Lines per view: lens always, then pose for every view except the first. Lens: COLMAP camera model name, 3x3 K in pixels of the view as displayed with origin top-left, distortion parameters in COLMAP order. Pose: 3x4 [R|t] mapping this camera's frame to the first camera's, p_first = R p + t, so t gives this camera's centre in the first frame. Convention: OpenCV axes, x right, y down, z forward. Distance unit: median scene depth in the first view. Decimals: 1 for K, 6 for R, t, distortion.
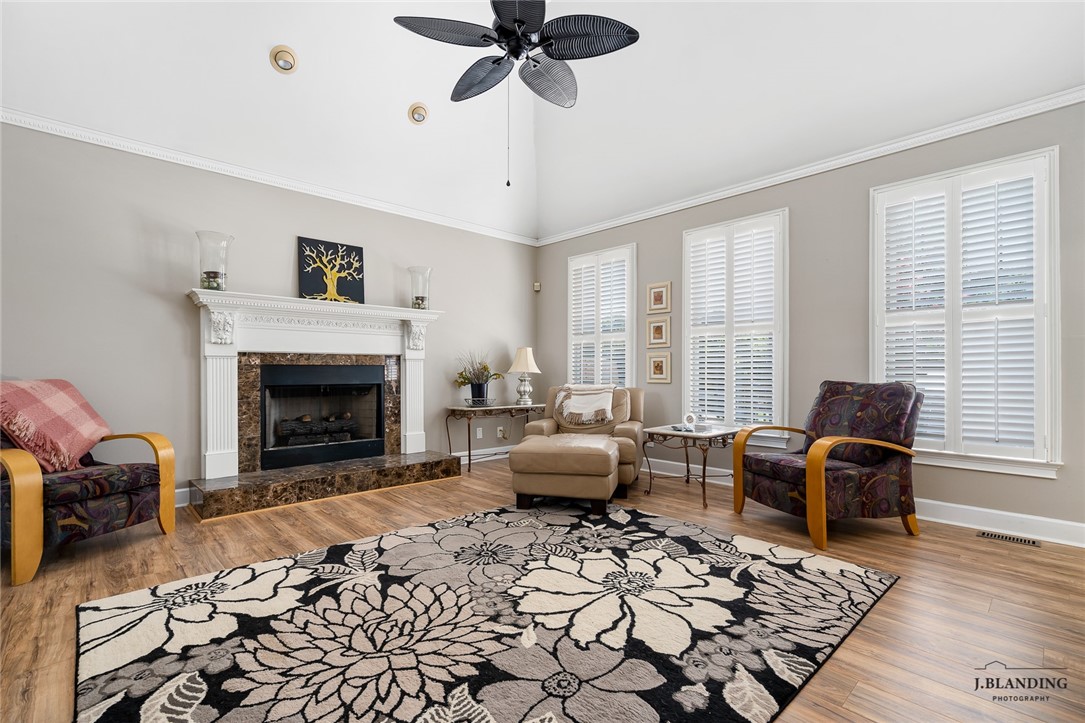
lens RADIAL K [[496.1, 0, 546.9], [0, 496.1, 367.6], [0, 0, 1]] dist [-0.005735, 0.001230]
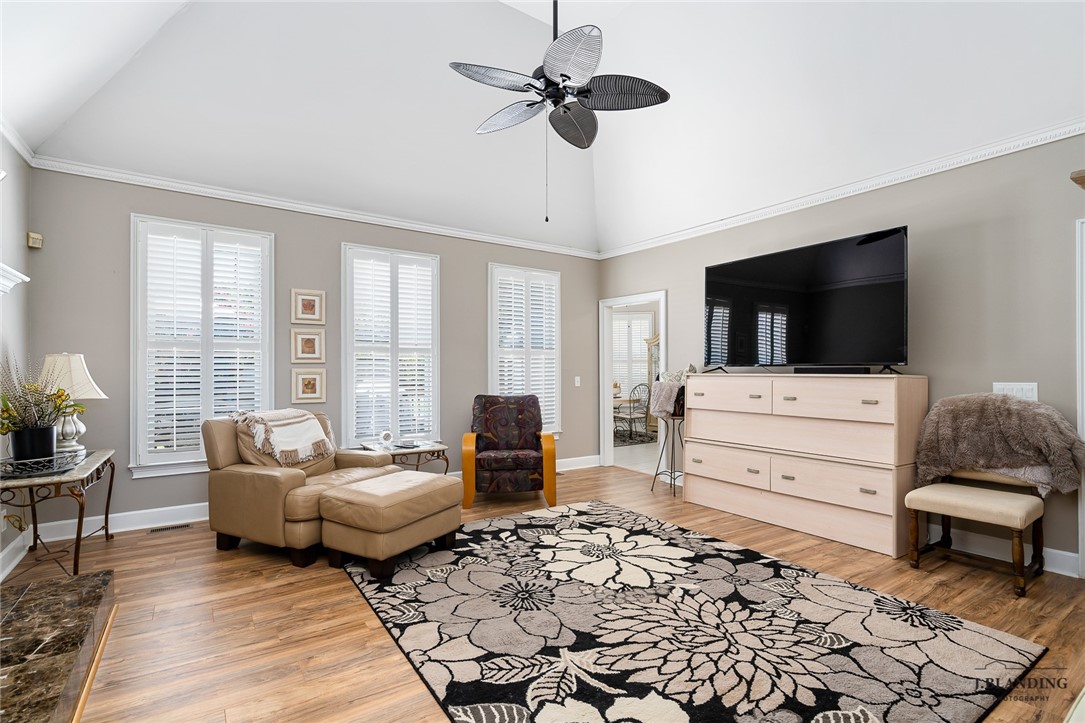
lens RADIAL K [[496.1, 0, 544.5], [0, 496.1, 367.5], [0, 0, 1]] dist [-0.005735, 0.001230]
pose [[0.161906, 0.009524, 0.986760, -1.188039], [-0.009517, 0.999922, -0.008090, -0.060201], [-0.986760, -0.008081, 0.161984, 0.910841]]
